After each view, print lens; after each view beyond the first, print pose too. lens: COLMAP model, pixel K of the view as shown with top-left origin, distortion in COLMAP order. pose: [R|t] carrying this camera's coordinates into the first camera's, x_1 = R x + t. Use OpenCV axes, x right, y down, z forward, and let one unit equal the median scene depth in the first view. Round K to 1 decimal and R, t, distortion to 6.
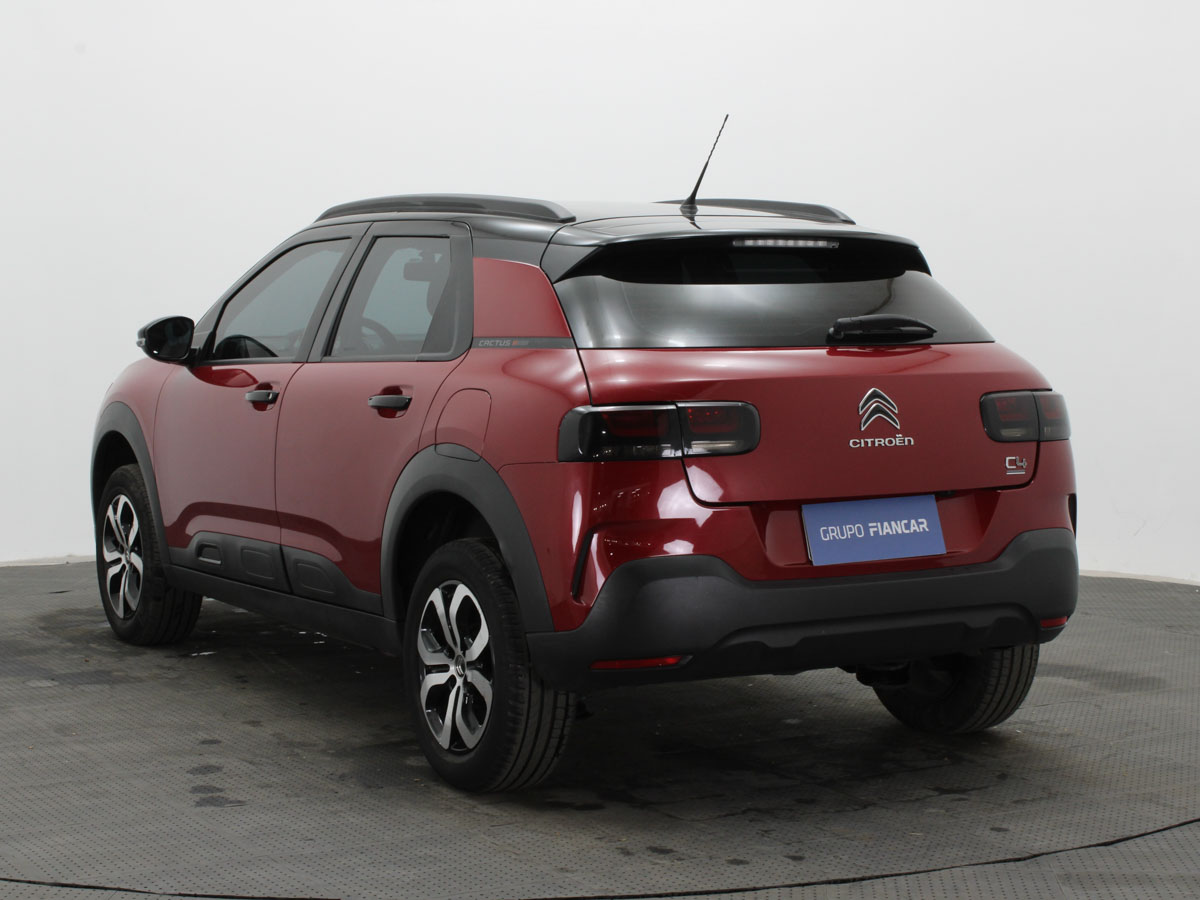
lens RADIAL K [[2069.9, 0, 600.0], [0, 2069.9, 450.0], [0, 0, 1]] dist [0.018295, 0.198953]
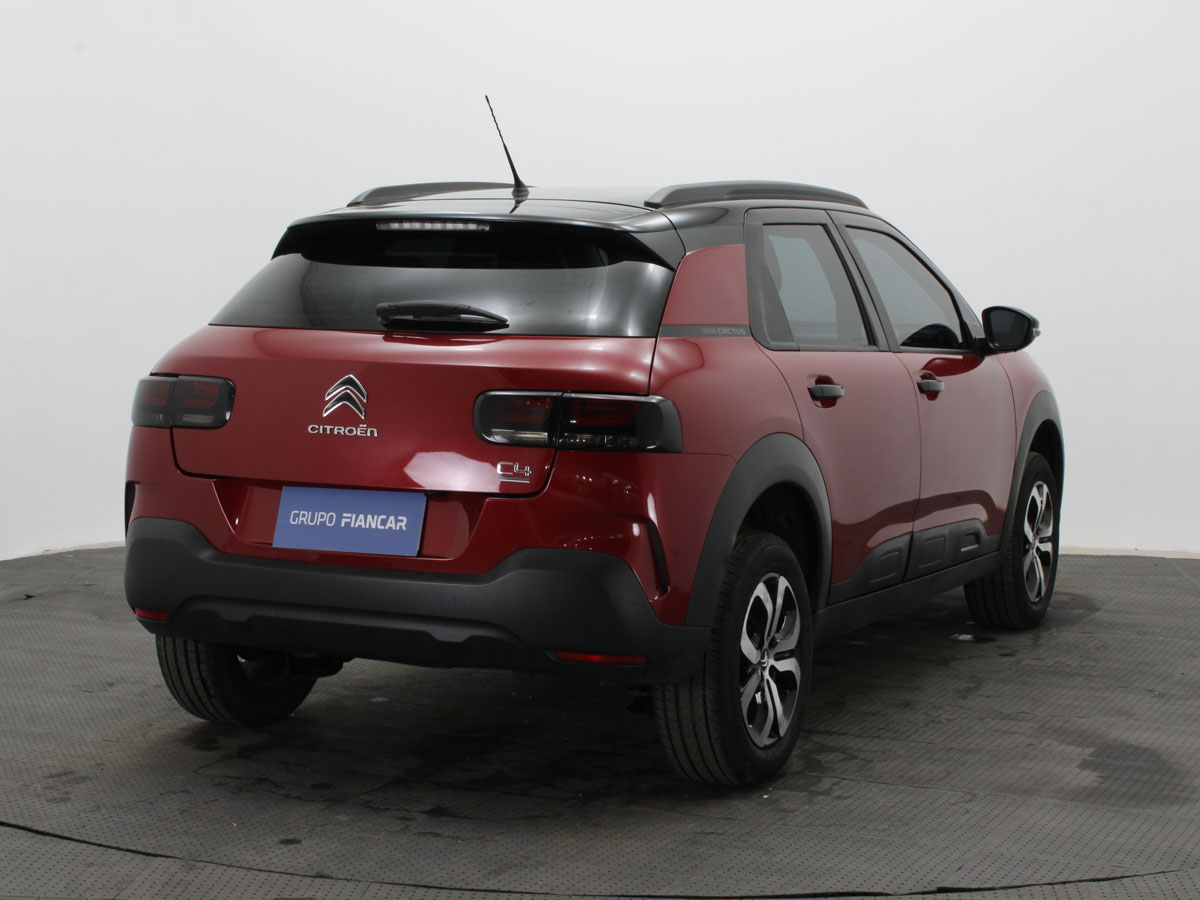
lens RADIAL K [[2042.2, 0, 600.0], [0, 2042.2, 450.0], [0, 0, 1]] dist [0.007748, 0.001816]
pose [[0.619102, 0.081429, -0.781078, 0.952271], [-0.078640, 0.996039, 0.041507, -0.043608], [0.781364, 0.035727, 0.623053, 0.494680]]
